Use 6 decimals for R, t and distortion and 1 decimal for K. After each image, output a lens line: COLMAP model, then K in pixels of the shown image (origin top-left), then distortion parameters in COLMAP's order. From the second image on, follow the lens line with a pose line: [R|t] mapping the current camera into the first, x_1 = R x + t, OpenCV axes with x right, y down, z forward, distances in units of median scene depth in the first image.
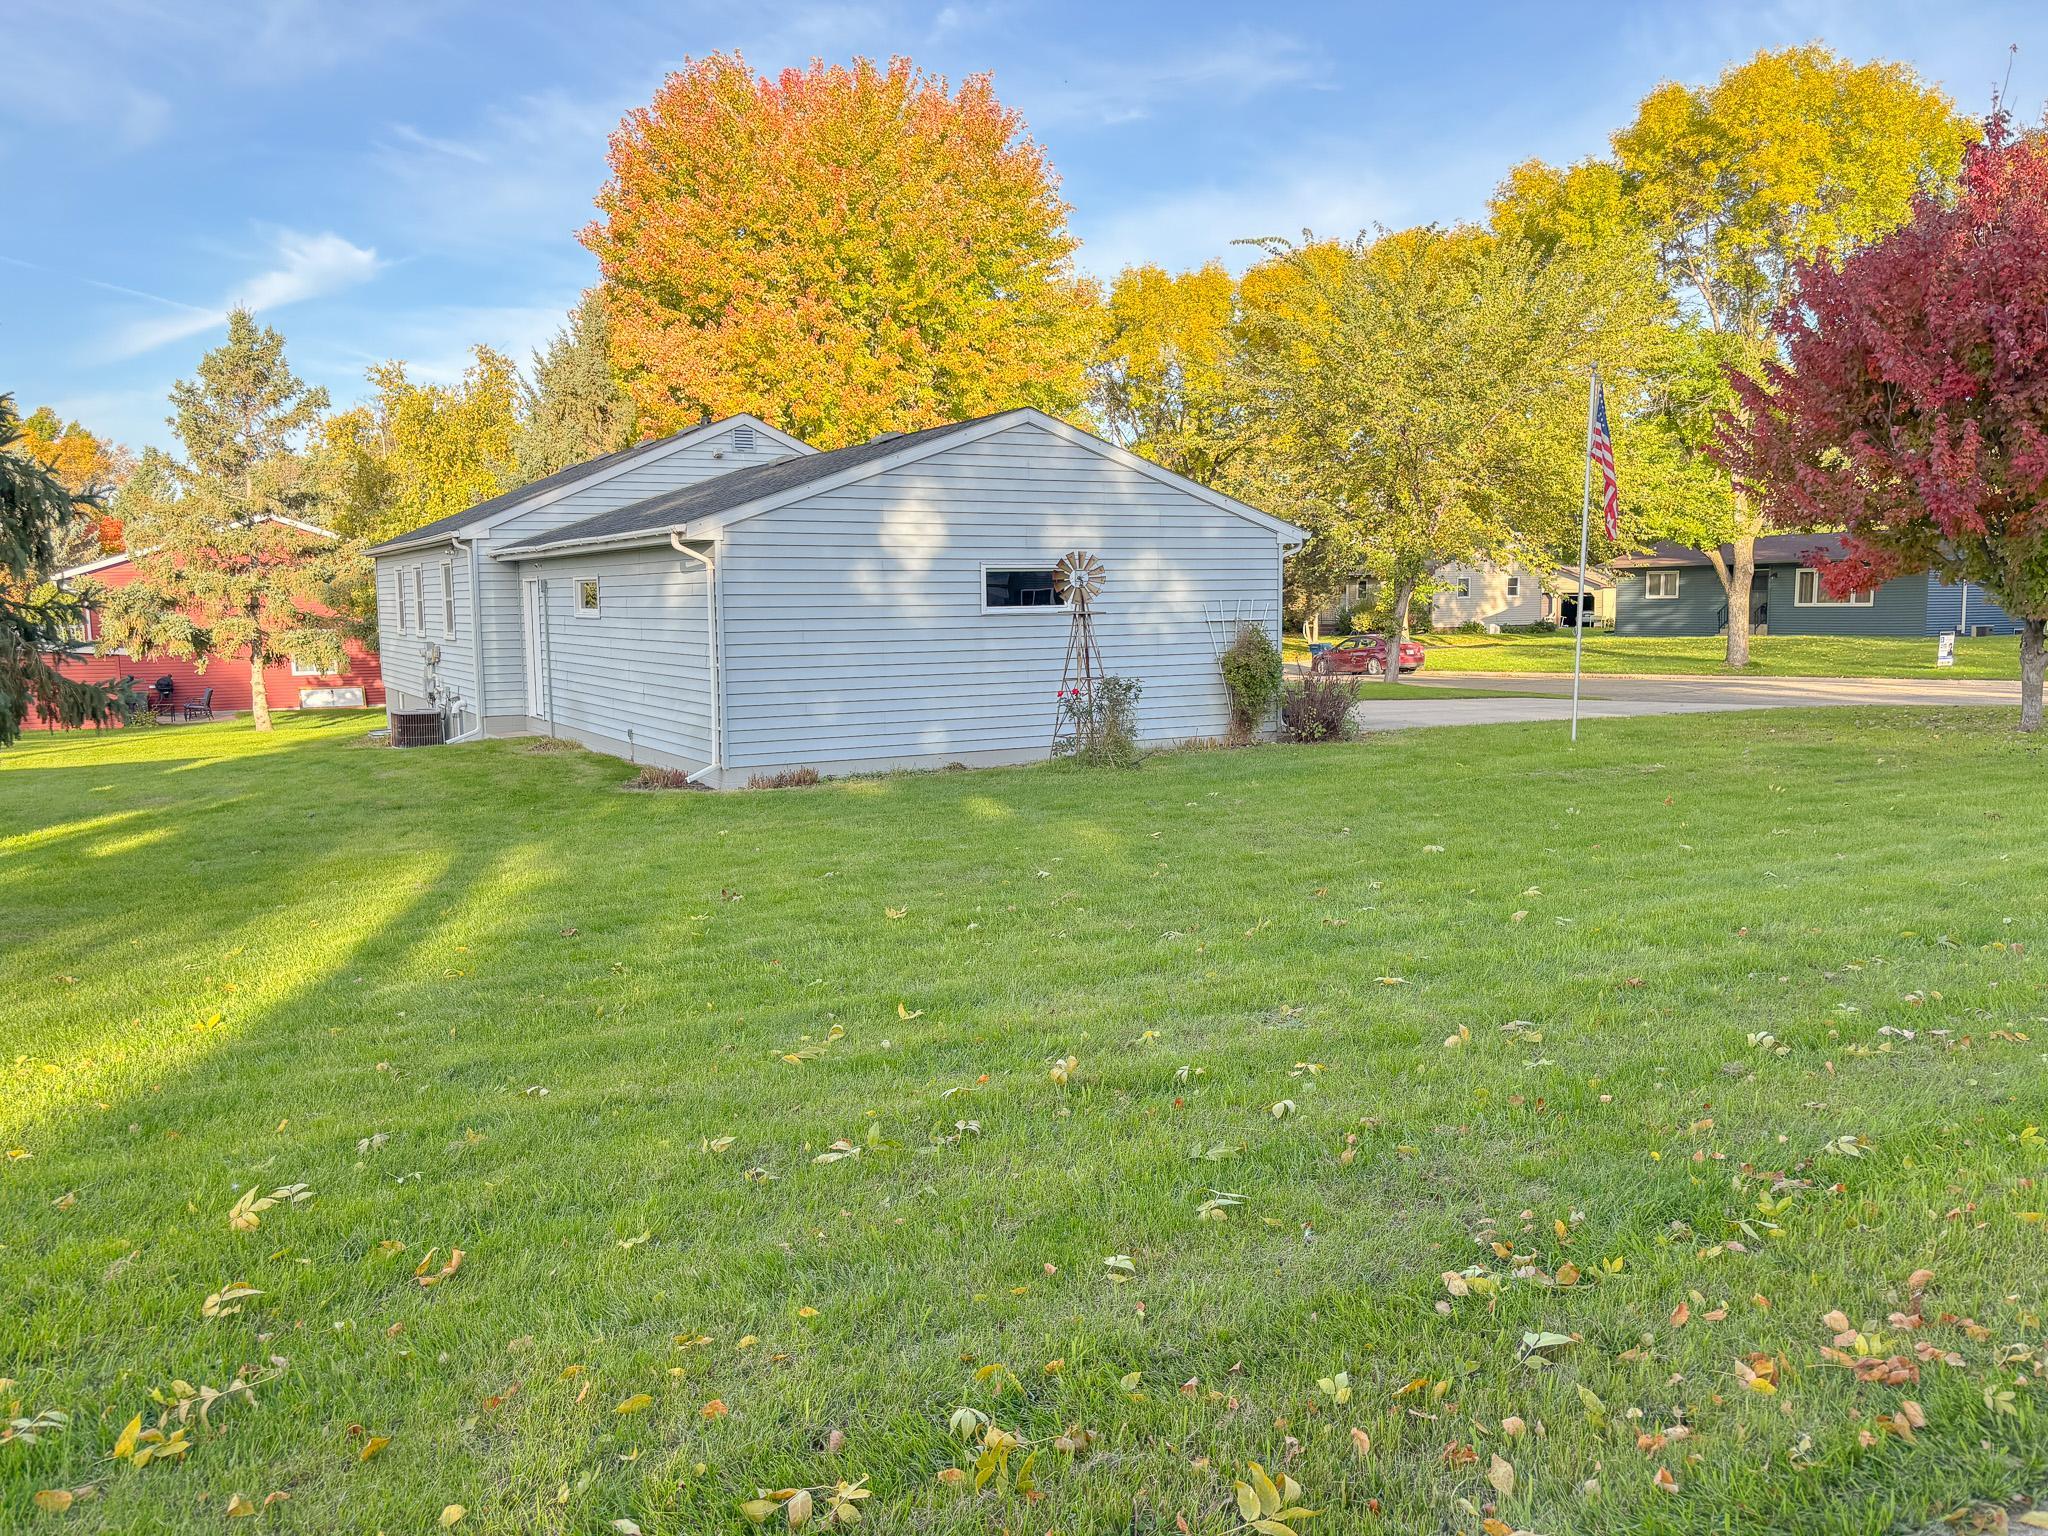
lens RADIAL K [[1595.7, 0, 1073.3], [0, 1595.7, 766.2], [0, 0, 1]] dist [0.052981, -0.054262]
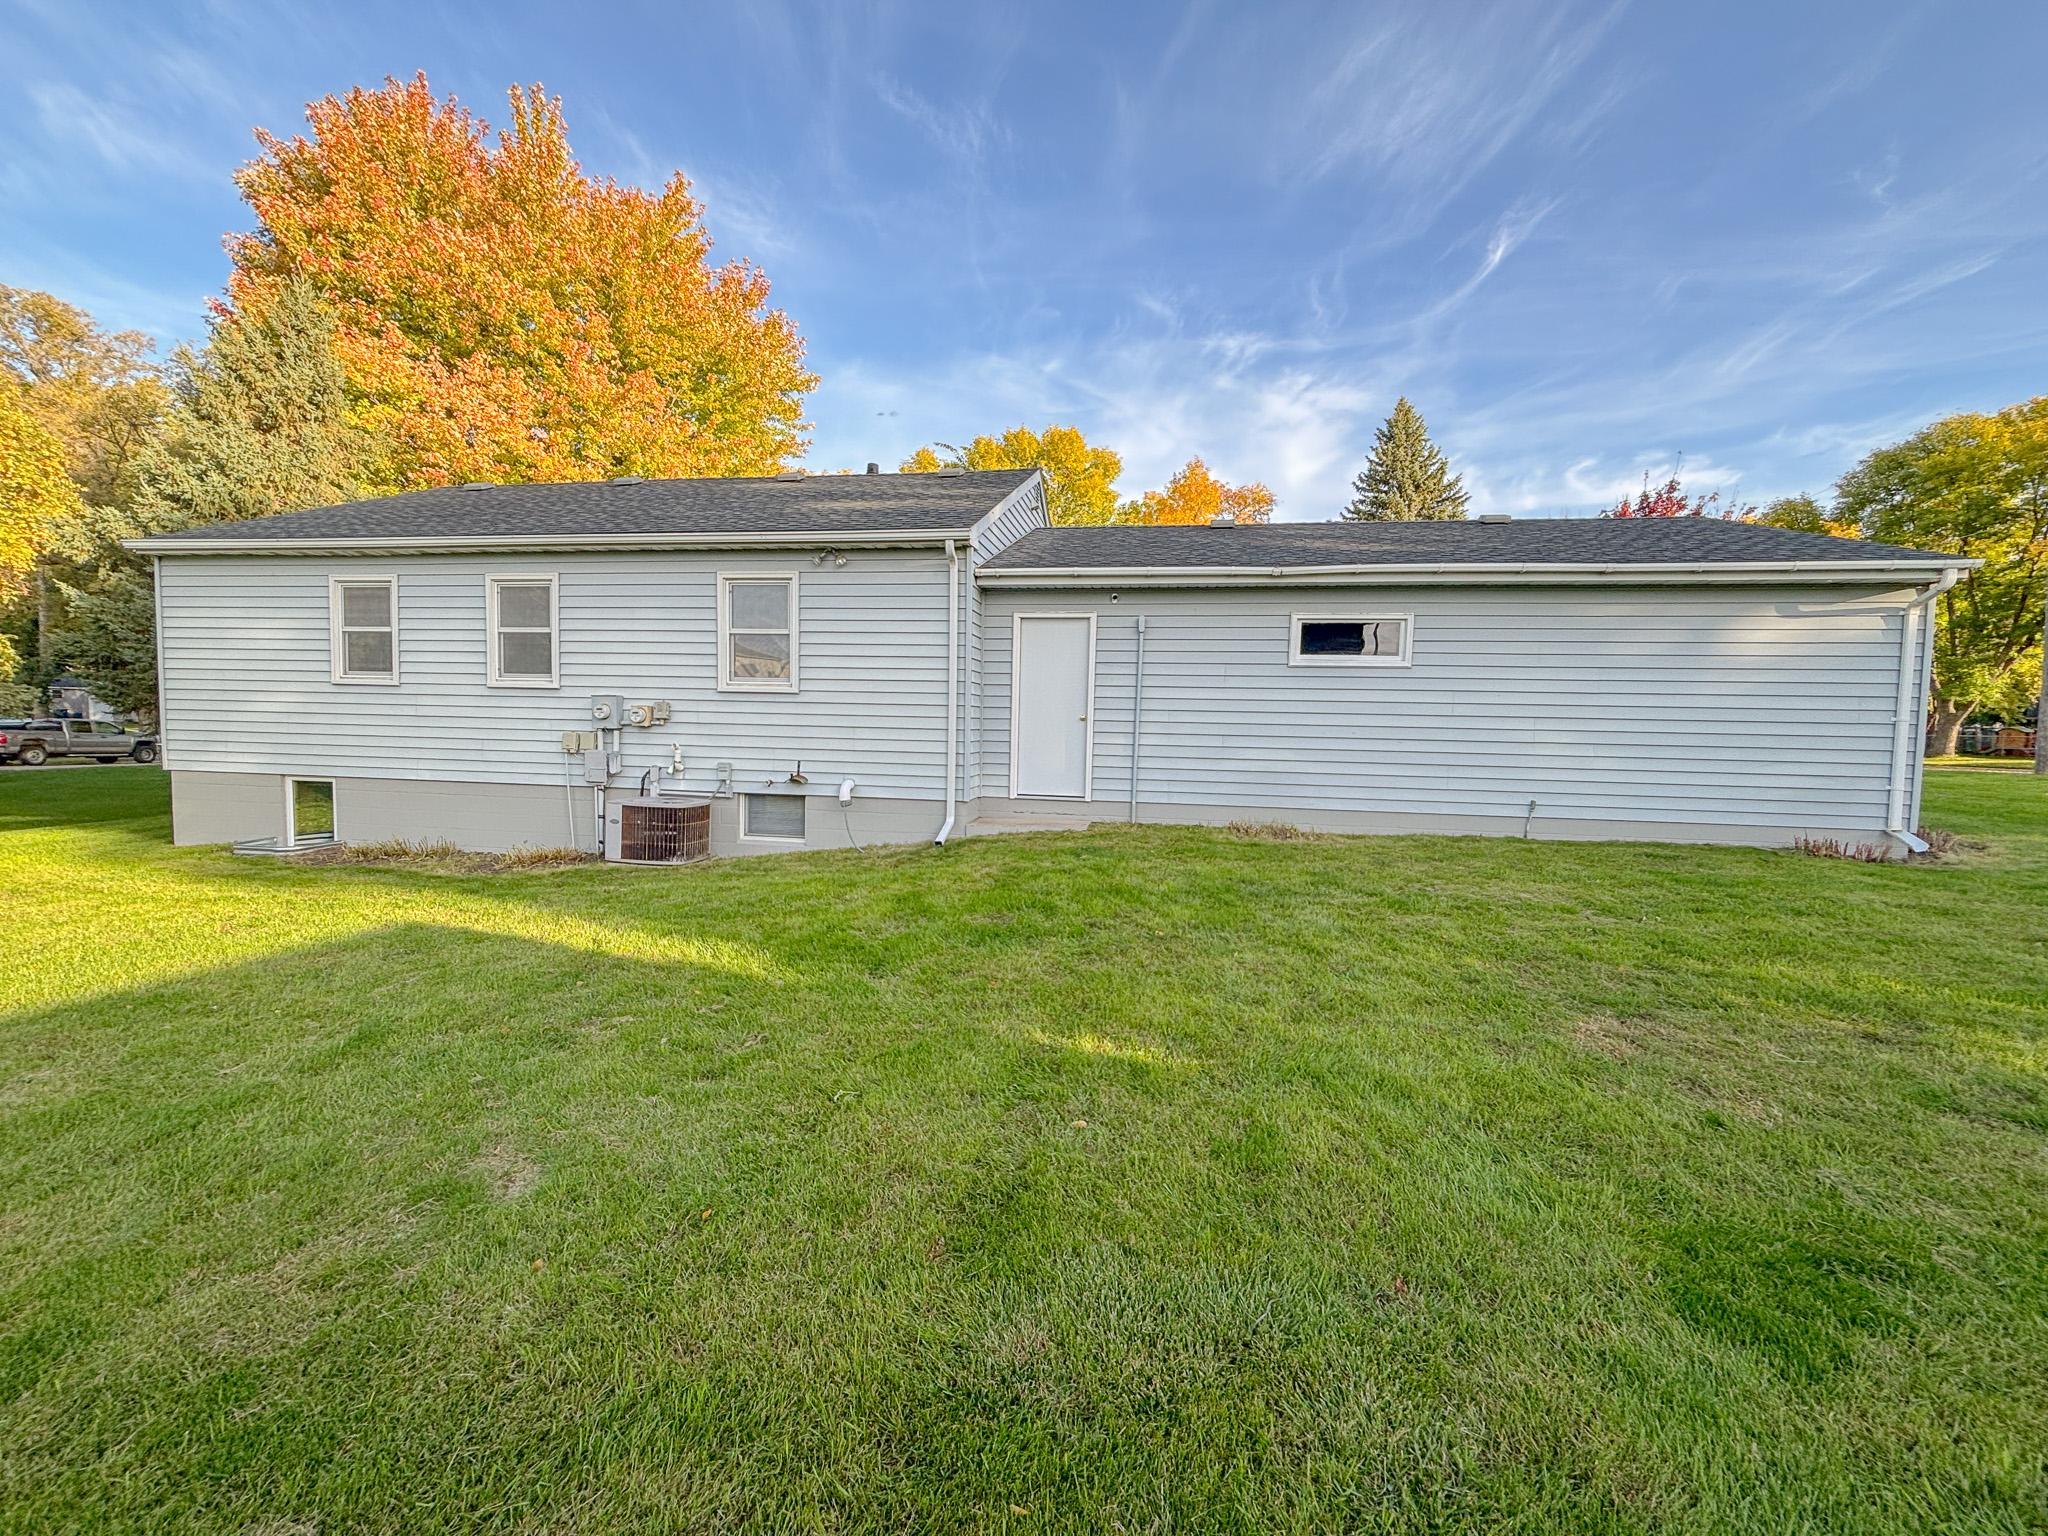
lens RADIAL K [[813.6, 0, 1024.0], [0, 813.6, 768.0], [0, 0, 1]] dist [0.013730, -0.008662]
pose [[0.638325, -0.017505, 0.769568, -0.625277], [0.054868, 0.998233, -0.022805, -0.036884], [-0.767809, 0.056781, 0.638158, 0.764188]]
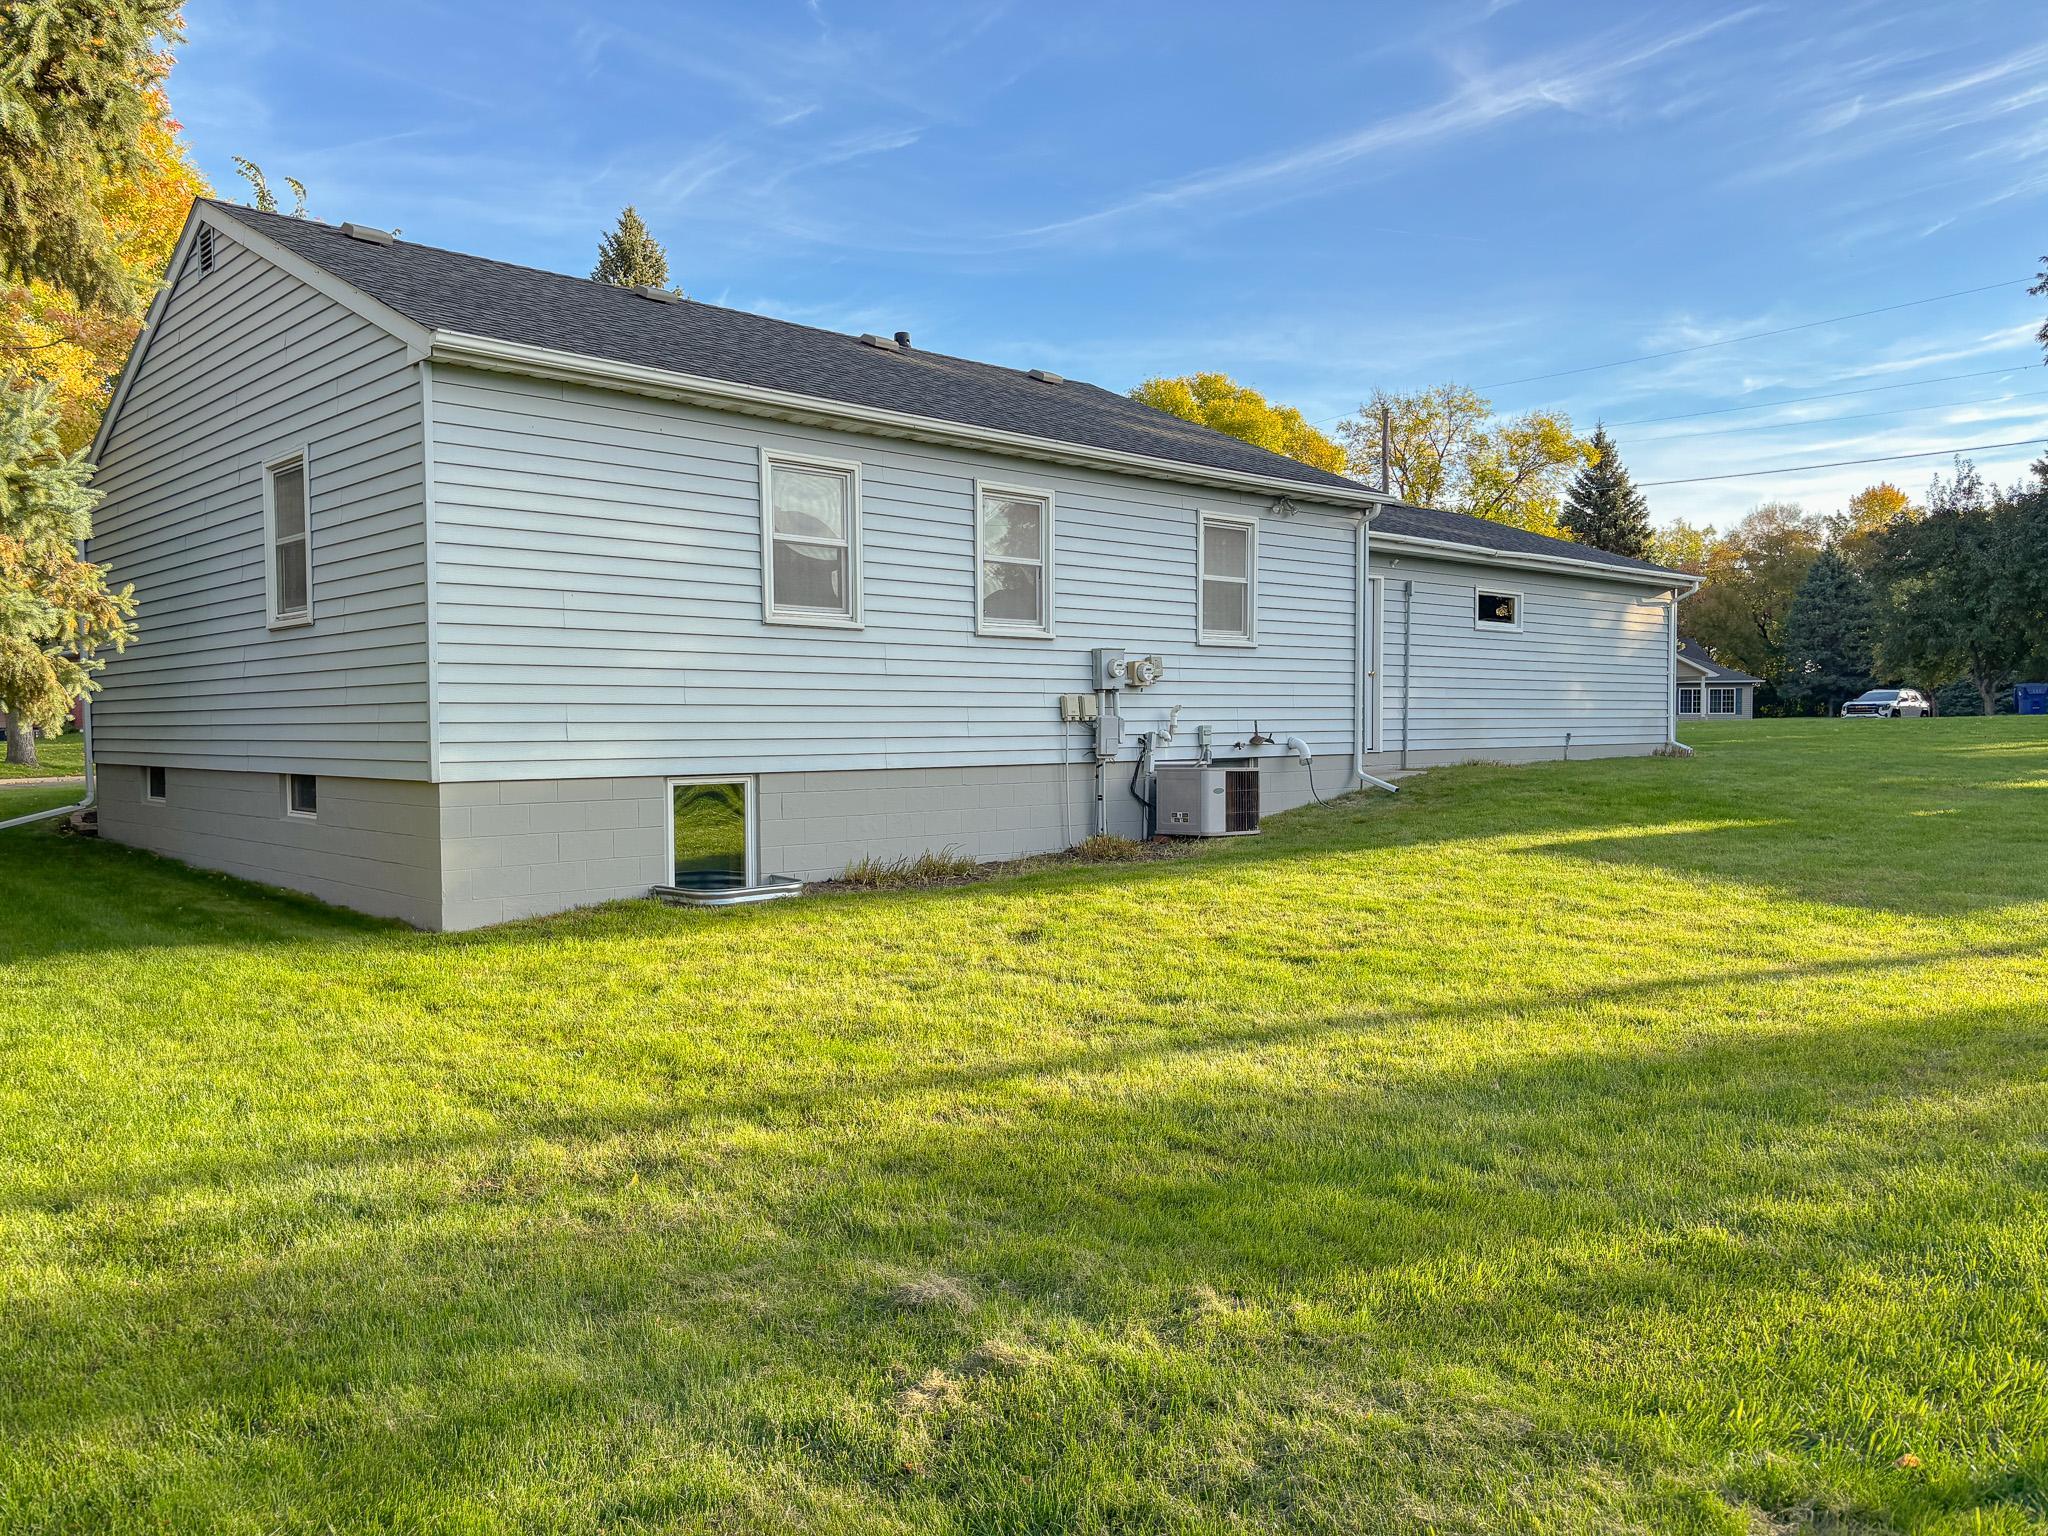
lens RADIAL K [[1504.7, 0, 1024.0], [0, 1504.7, 768.0], [0, 0, 1]] dist [0.060063, -0.055819]
pose [[-0.229338, -0.018157, 0.973177, -1.037457], [0.115403, 0.992267, 0.045709, -0.077875], [-0.966481, 0.122790, -0.225469, 1.367547]]
